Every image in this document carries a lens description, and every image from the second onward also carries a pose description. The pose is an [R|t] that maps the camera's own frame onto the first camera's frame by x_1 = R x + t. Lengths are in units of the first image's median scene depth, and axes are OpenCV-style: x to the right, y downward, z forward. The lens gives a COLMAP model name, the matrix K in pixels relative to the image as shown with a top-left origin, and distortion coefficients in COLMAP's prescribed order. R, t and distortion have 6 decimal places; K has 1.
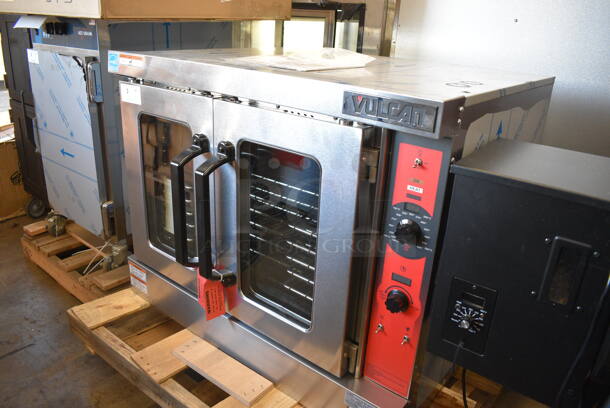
lens RADIAL K [[472.1, 0, 305.0], [0, 472.1, 204.0], [0, 0, 1]] dist [-0.097214, 0.005870]
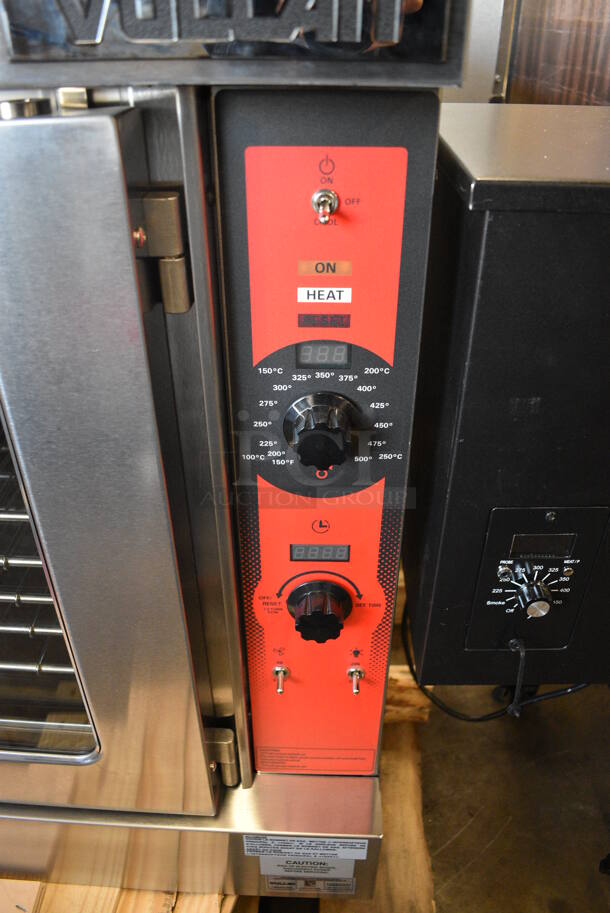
lens RADIAL K [[706.6, 0, 305.0], [0, 706.6, 456.5], [0, 0, 1]] dist [-0.097214, 0.005870]
pose [[0.797927, -0.374088, 0.472622, -0.030927], [0.259447, 0.920907, 0.290890, -0.068253], [-0.544059, -0.109488, 0.831872, 0.584926]]
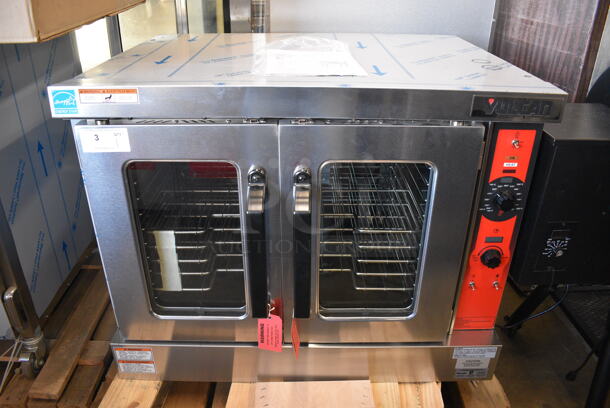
lens RADIAL K [[472.1, 0, 305.0], [0, 472.1, 204.0], [0, 0, 1]] dist [-0.097214, 0.005870]
pose [[0.775414, -0.330207, 0.538234, -0.792212], [0.263289, 0.943817, 0.199721, -0.294170], [-0.573944, -0.013156, 0.818789, 0.323234]]
